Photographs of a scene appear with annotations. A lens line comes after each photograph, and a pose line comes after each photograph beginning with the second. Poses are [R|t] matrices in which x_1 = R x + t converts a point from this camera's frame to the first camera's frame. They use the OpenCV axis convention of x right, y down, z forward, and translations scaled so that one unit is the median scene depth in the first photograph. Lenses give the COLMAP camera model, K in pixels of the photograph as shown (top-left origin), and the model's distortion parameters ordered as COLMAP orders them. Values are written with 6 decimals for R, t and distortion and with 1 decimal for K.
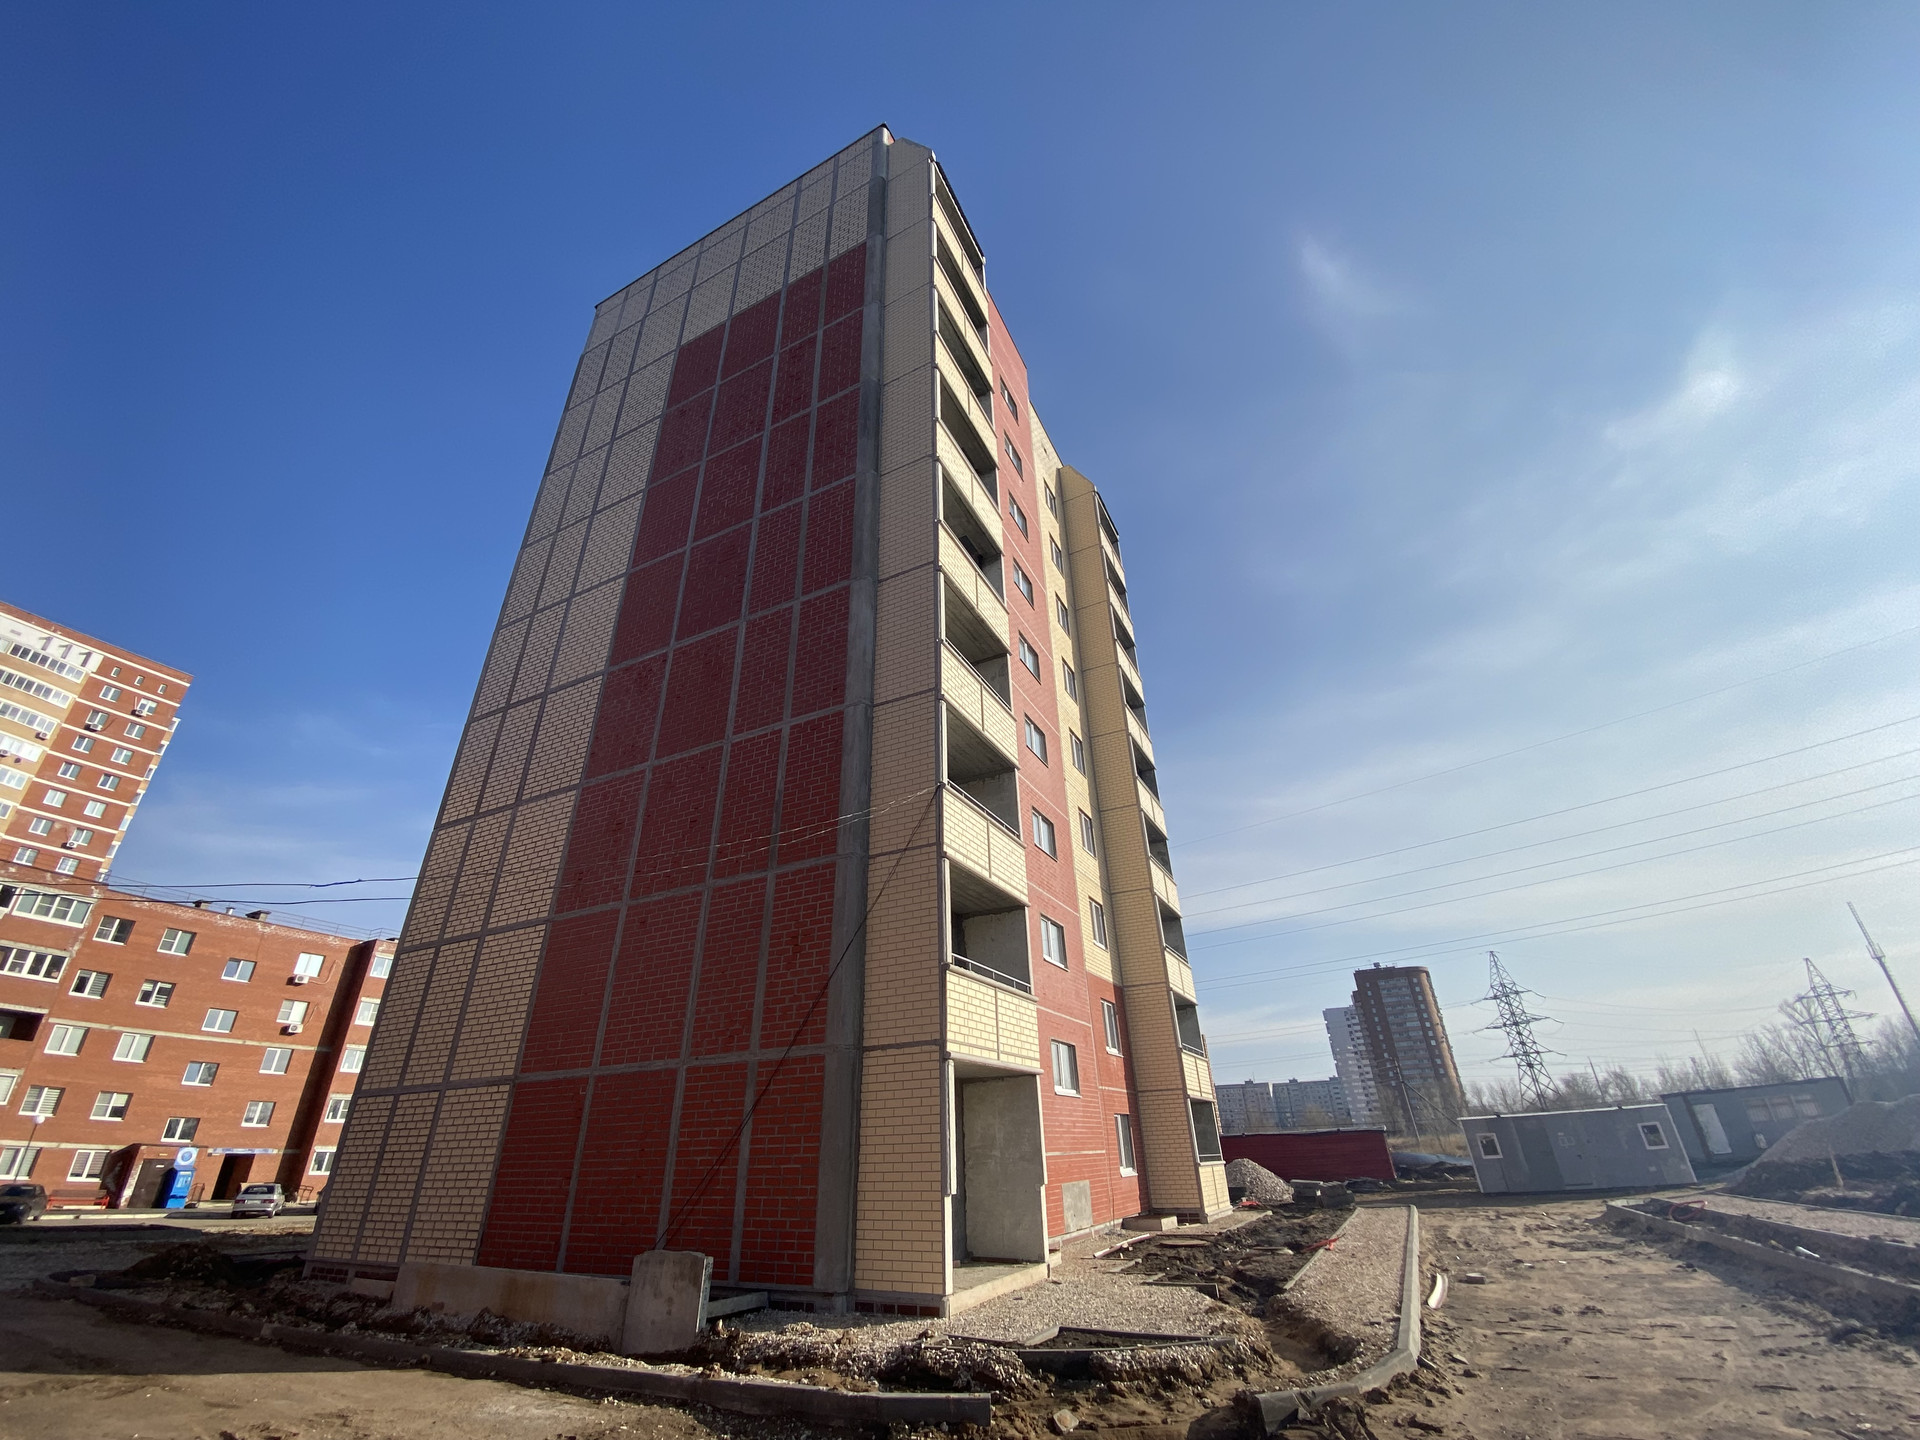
lens RADIAL K [[783.2, 0, 968.4], [0, 783.2, 721.5], [0, 0, 1]] dist [-0.011295, -0.005466]
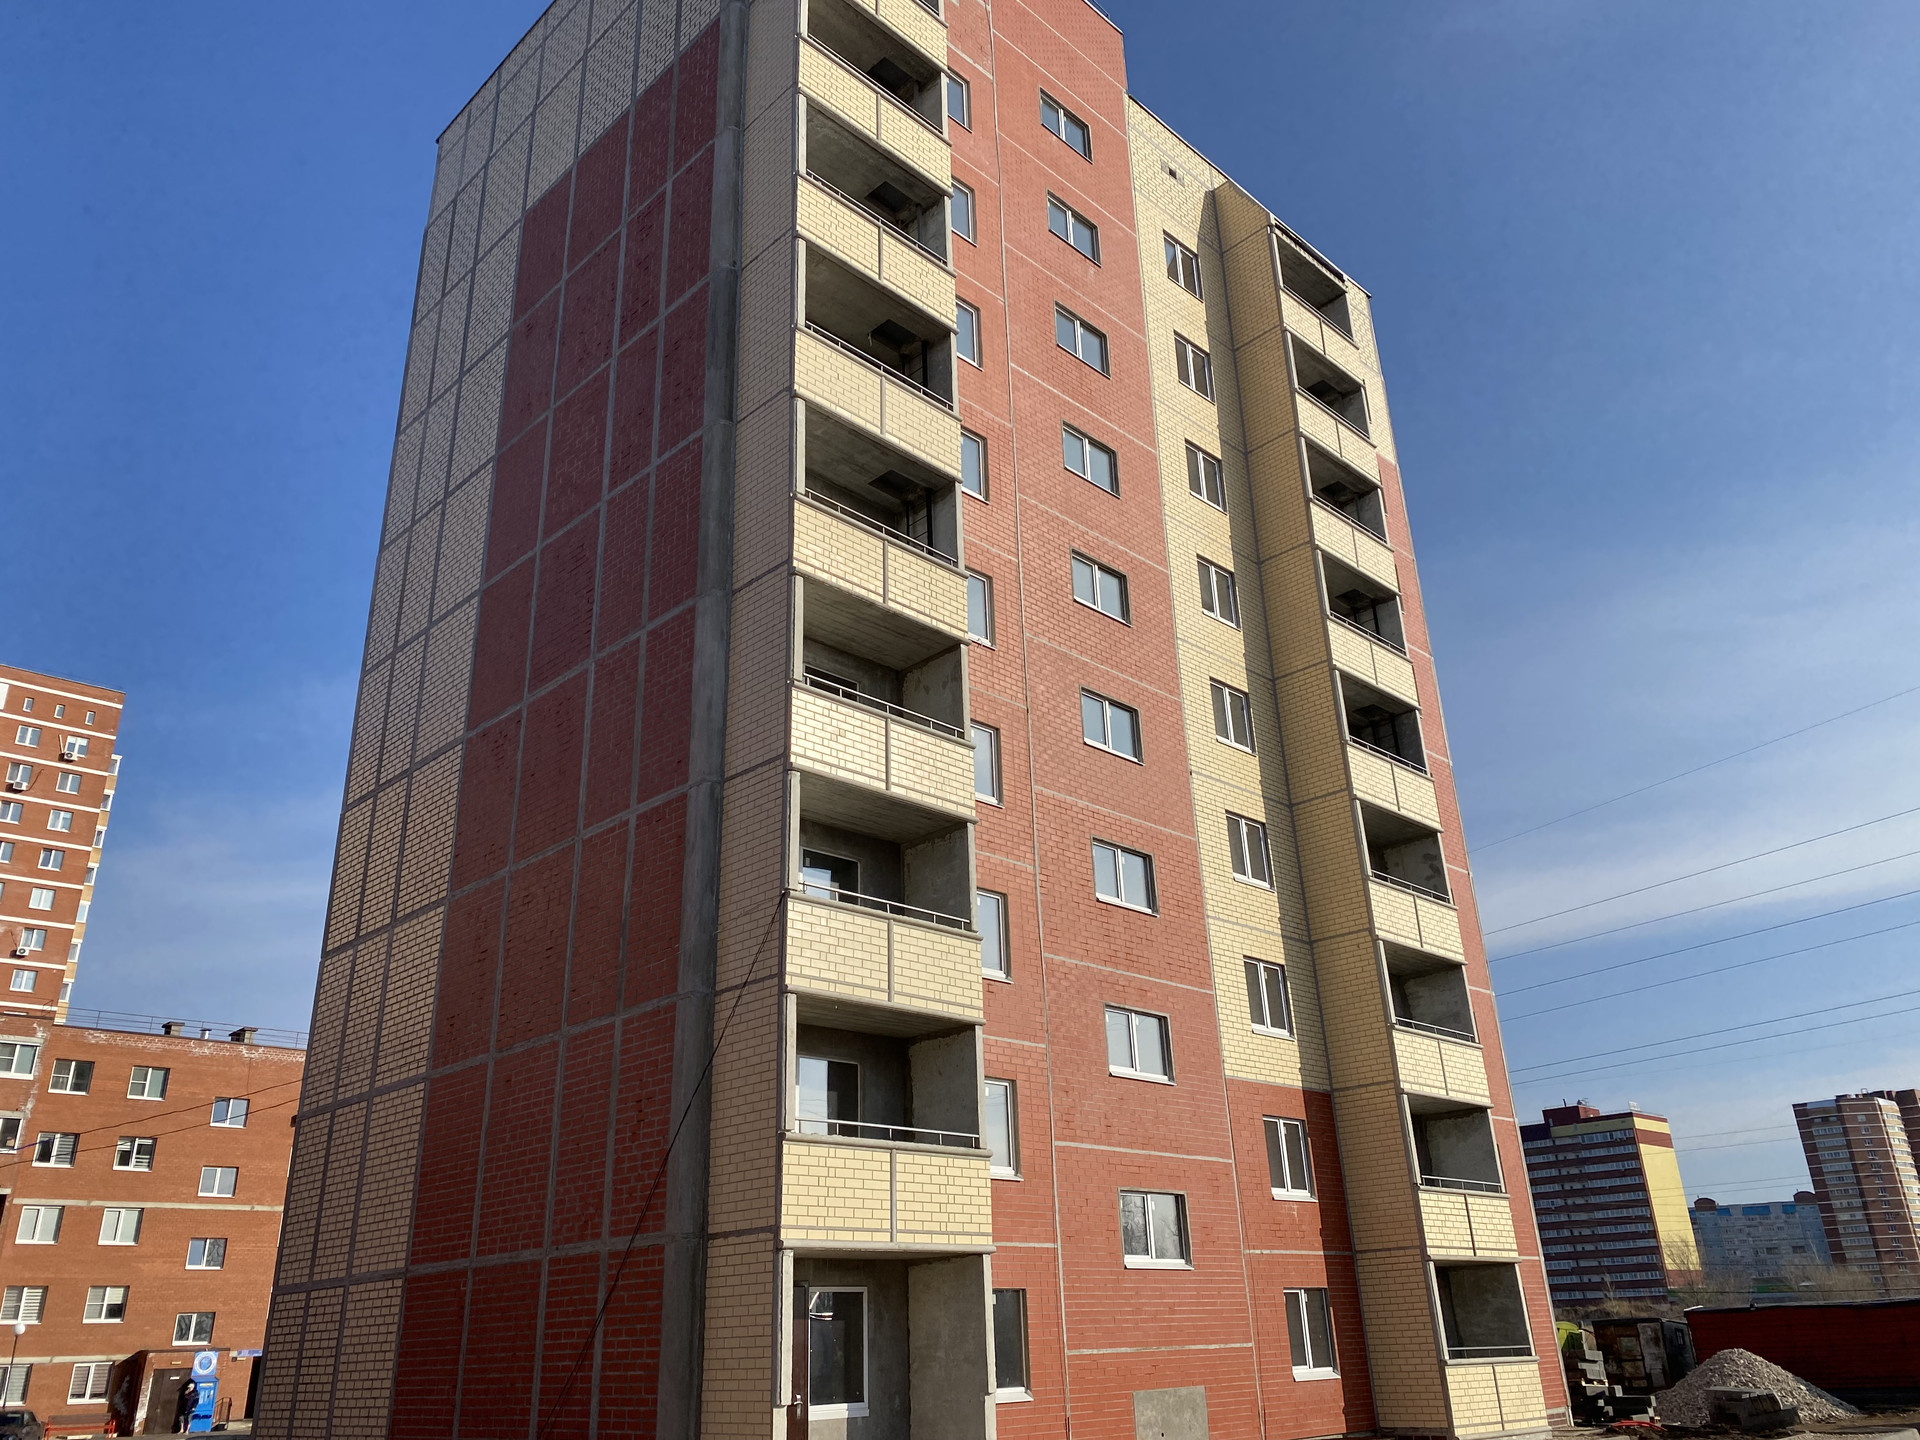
lens RADIAL K [[1459.3, 0, 972.3], [0, 1459.3, 708.9], [0, 0, 1]] dist [-0.062119, 0.079867]
pose [[0.951792, -0.128320, -0.278615, 0.397126], [0.154758, 0.985103, 0.074976, -0.123942], [0.264843, -0.114479, 0.957472, -0.198337]]
